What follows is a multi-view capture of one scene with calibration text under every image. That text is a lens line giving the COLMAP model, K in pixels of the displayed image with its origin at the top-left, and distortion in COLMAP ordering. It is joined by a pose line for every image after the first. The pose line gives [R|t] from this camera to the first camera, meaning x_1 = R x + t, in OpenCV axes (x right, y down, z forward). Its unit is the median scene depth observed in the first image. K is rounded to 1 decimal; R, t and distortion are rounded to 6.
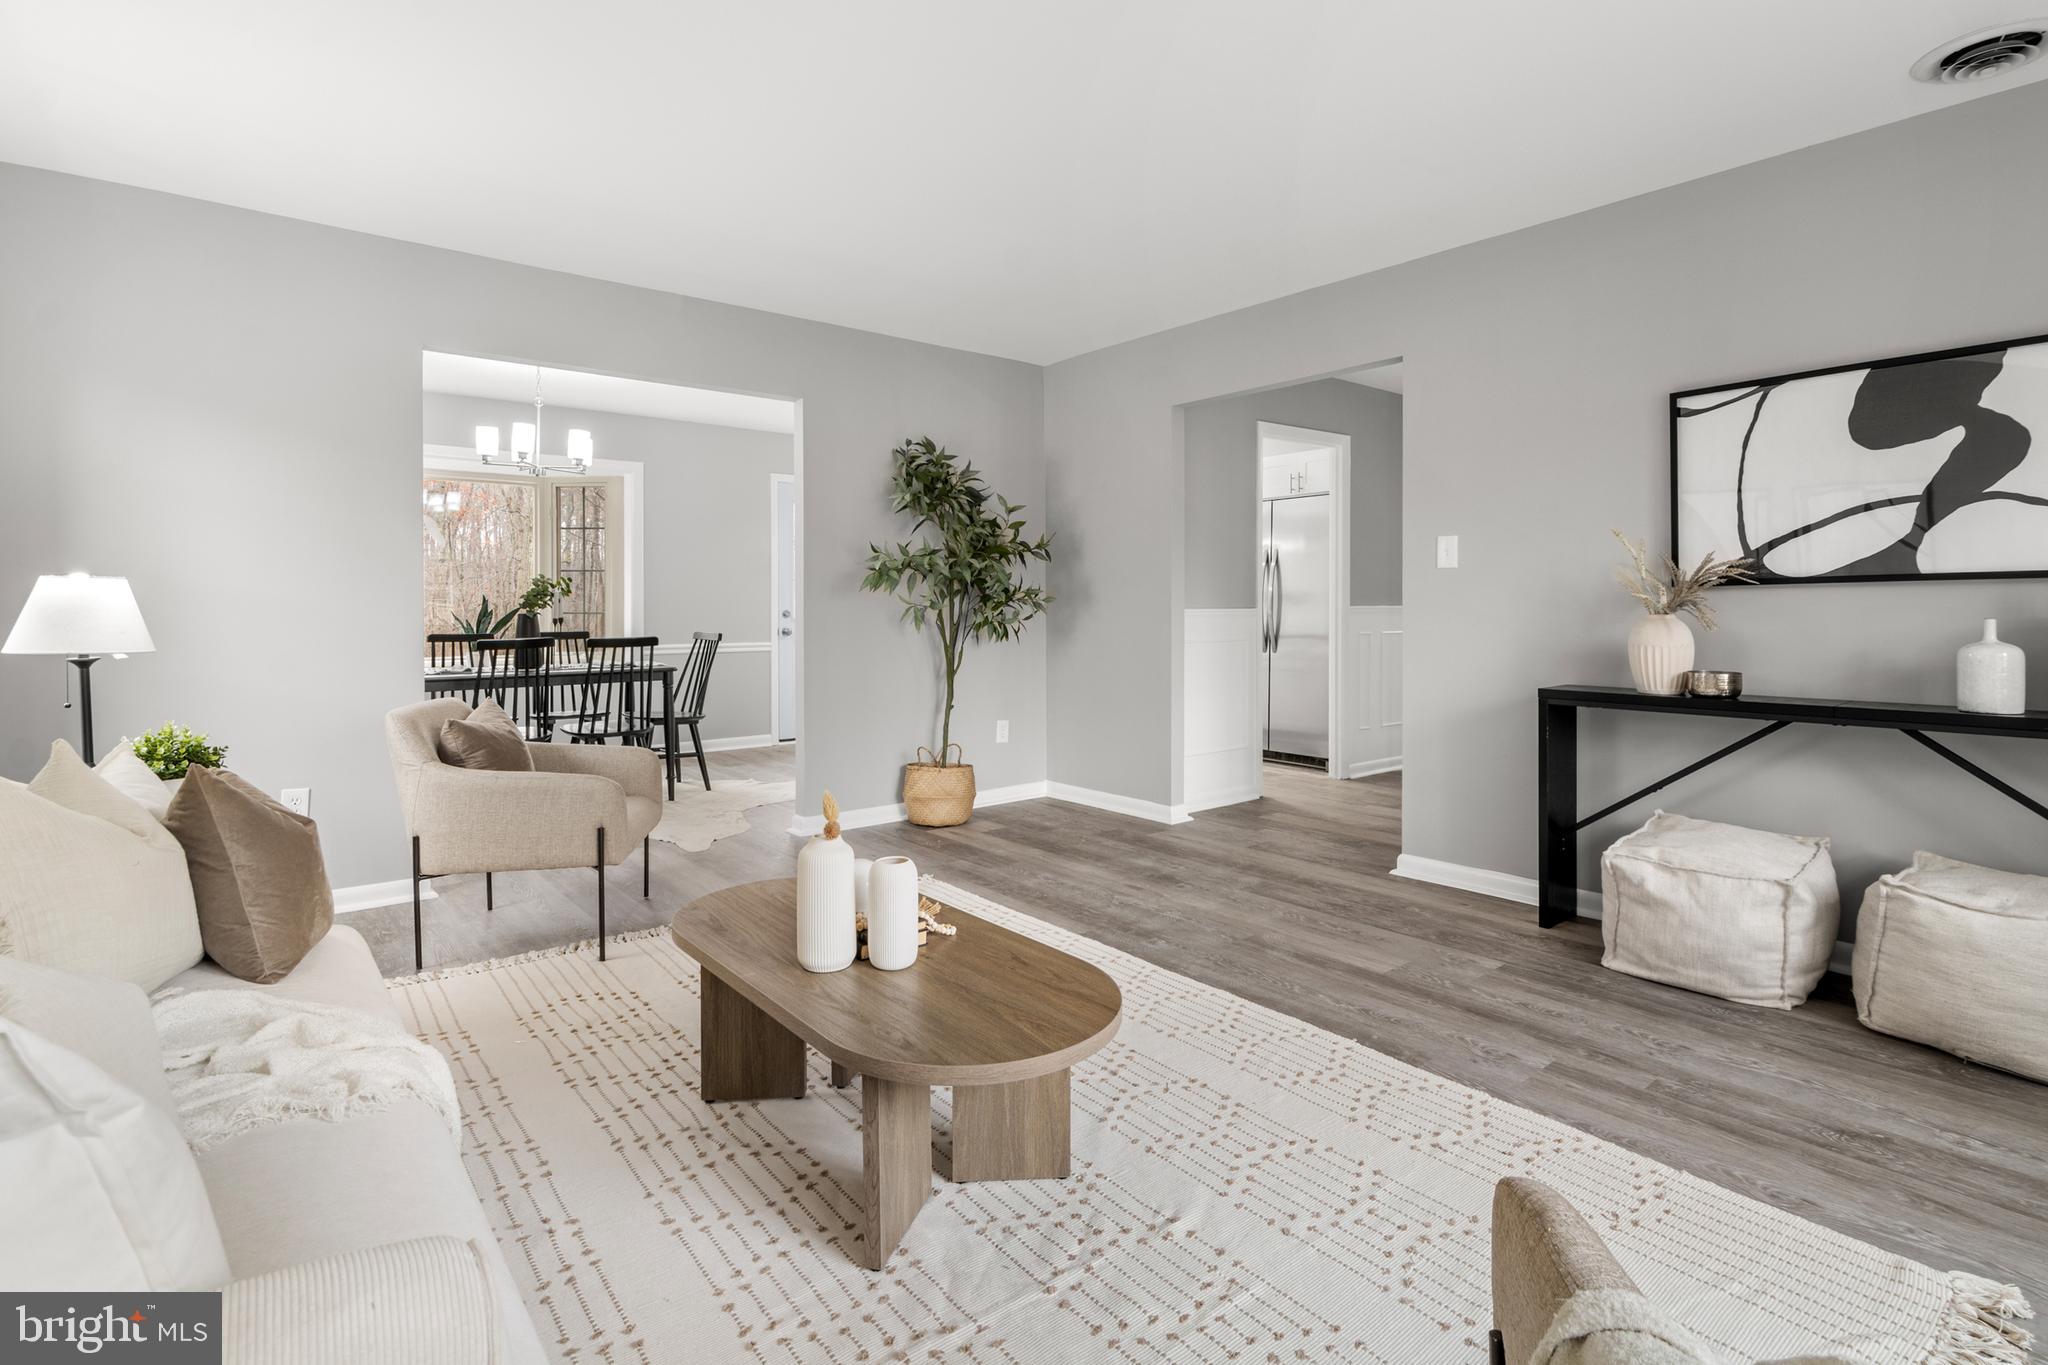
lens RADIAL K [[998.7, 0, 1034.7], [0, 998.7, 629.3], [0, 0, 1]] dist [-0.006451, -0.002555]
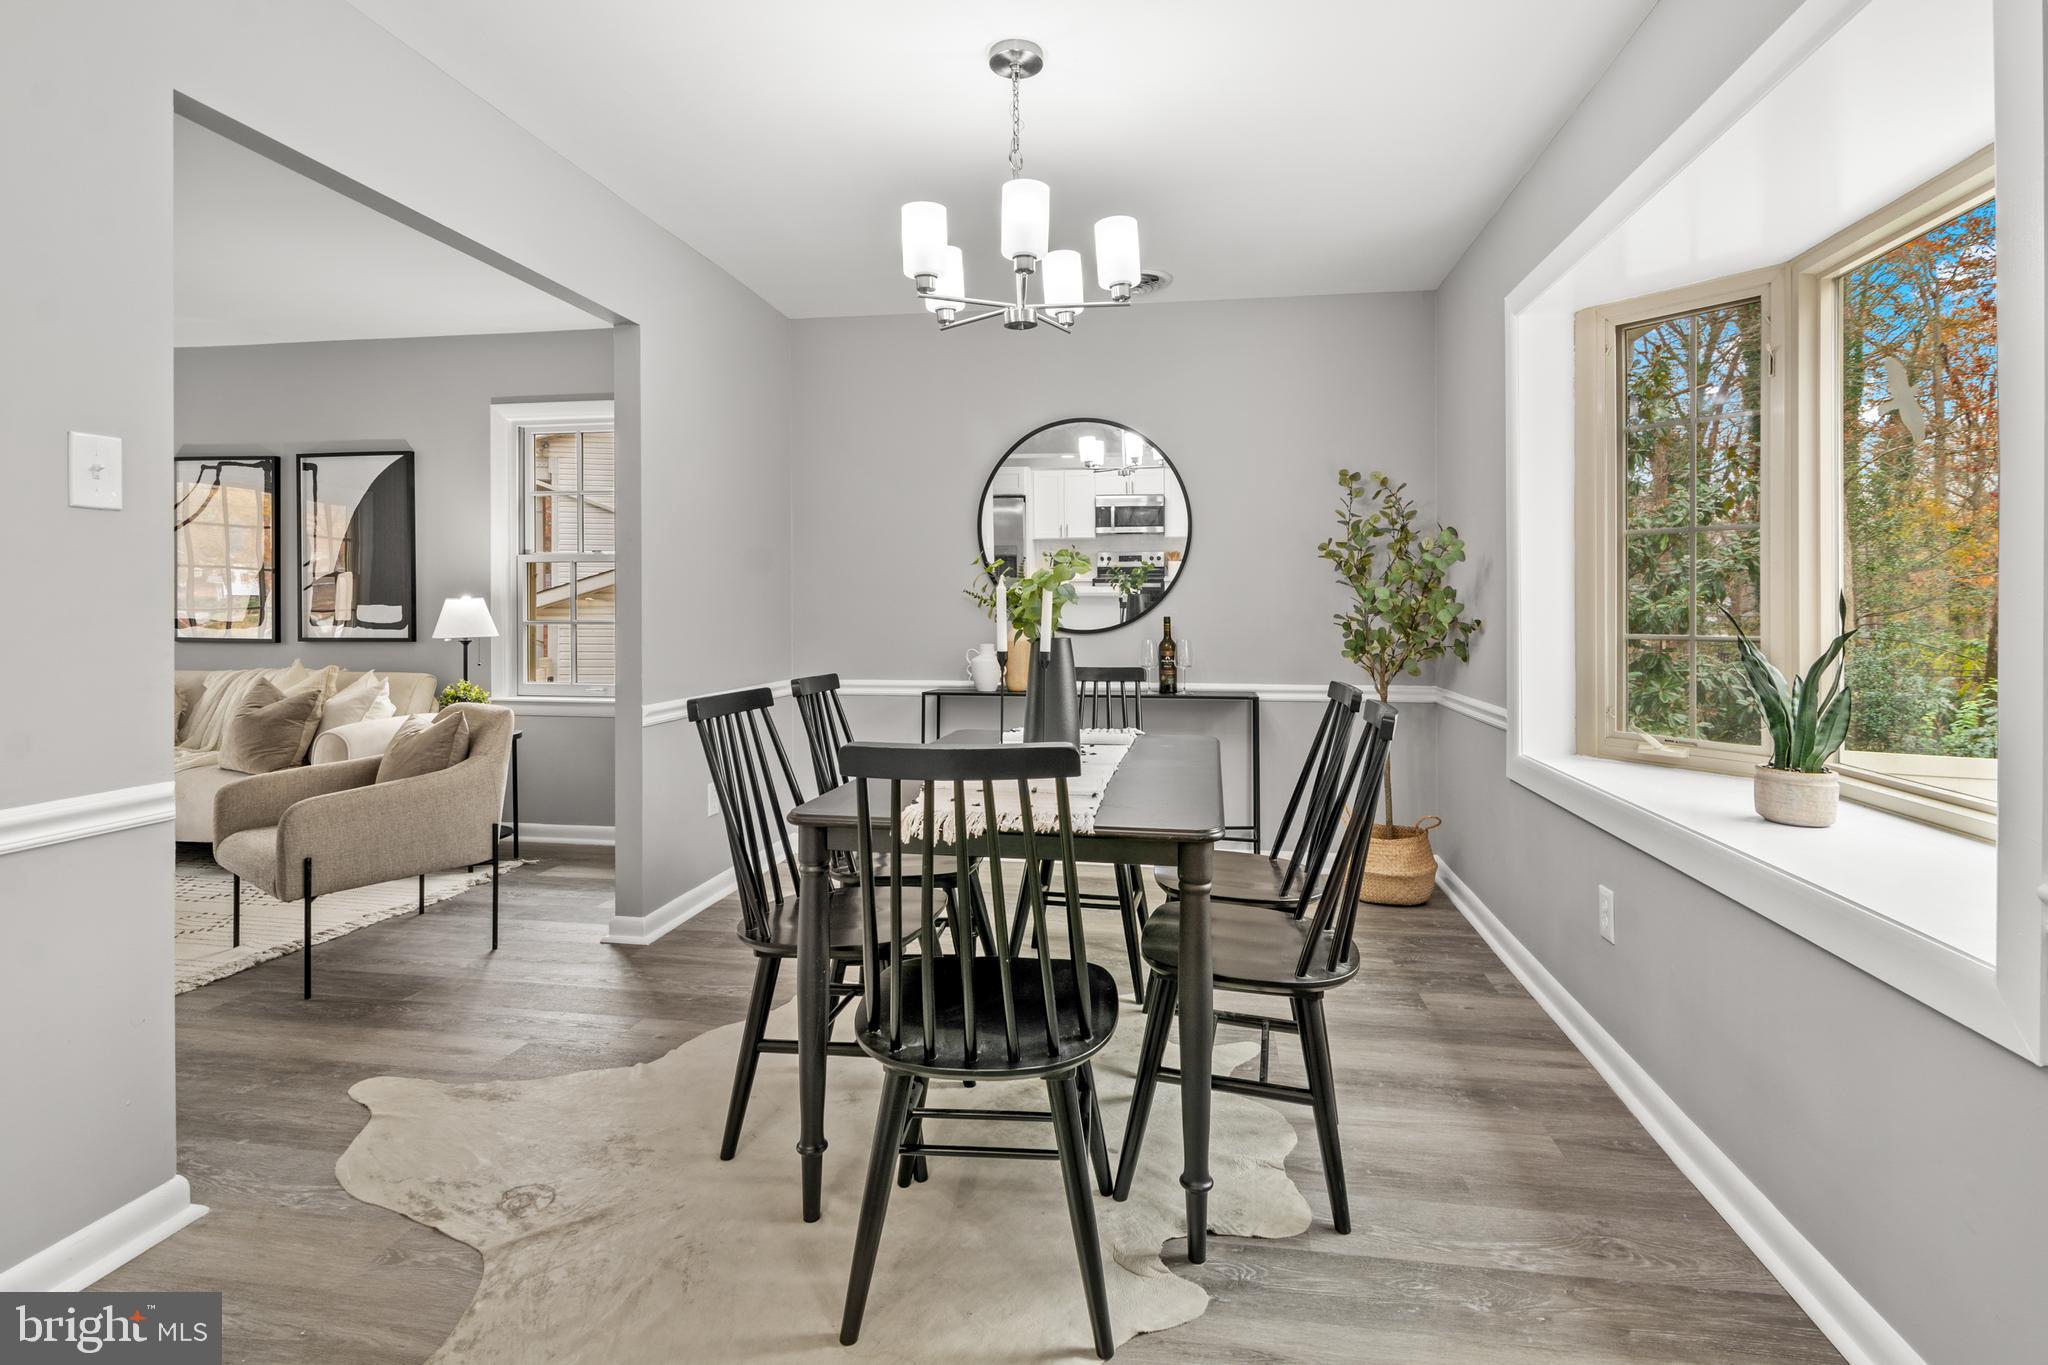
lens RADIAL K [[998.7, 0, 1035.5], [0, 998.7, 613.5], [0, 0, 1]] dist [-0.006451, -0.002555]
pose [[-0.748305, 0.008028, -0.663306, -0.290207], [-0.014512, 0.999489, 0.028468, -0.053725], [0.663196, 0.030929, -0.747806, 1.845050]]
